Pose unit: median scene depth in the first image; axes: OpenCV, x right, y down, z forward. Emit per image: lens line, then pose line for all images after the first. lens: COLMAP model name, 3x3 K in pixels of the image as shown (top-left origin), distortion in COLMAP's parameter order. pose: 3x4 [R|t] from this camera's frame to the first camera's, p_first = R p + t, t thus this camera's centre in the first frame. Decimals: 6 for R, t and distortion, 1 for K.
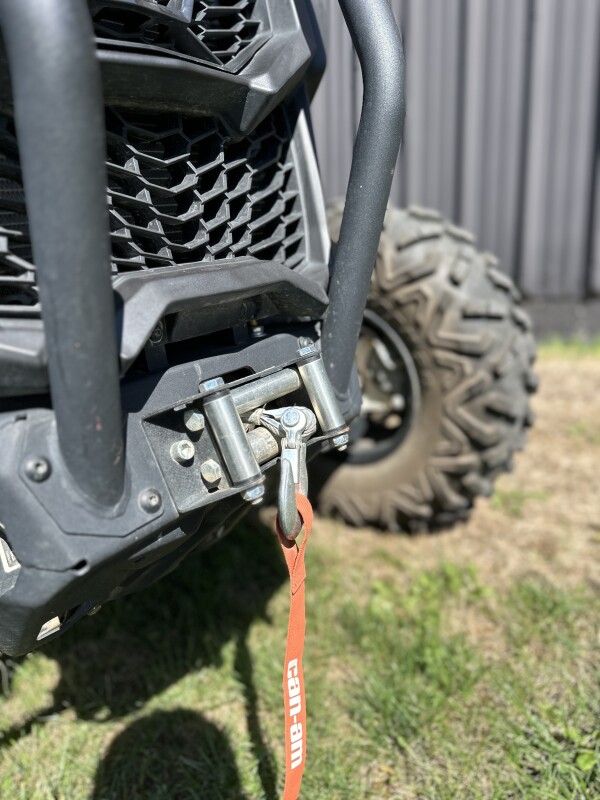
lens RADIAL K [[560.9, 0, 293.5], [0, 560.9, 399.2], [0, 0, 1]] dist [-0.001341, -0.017782]
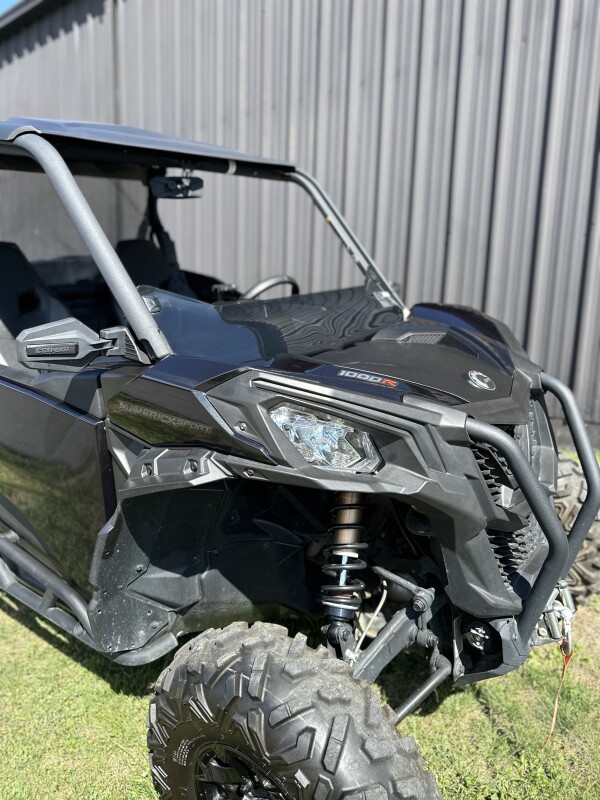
lens RADIAL K [[560.9, 0, 295.1], [0, 560.9, 398.2], [0, 0, 1]] dist [-0.001341, -0.017782]
pose [[0.998306, 0.057476, -0.009006, -0.710201], [-0.057753, 0.997738, -0.034407, -0.438999], [0.007008, 0.034869, 0.999367, -0.975405]]
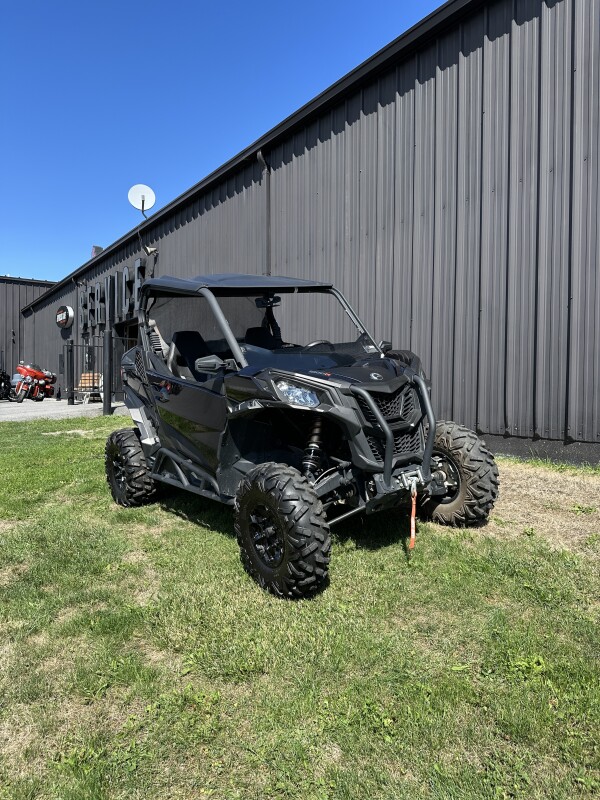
lens RADIAL K [[560.9, 0, 296.2], [0, 560.9, 394.1], [0, 0, 1]] dist [-0.001341, -0.017782]
pose [[0.952734, 0.032131, -0.302101, 0.307342], [-0.086076, 0.982194, -0.166992, 0.135593], [0.291356, 0.185102, 0.938535, -2.780602]]
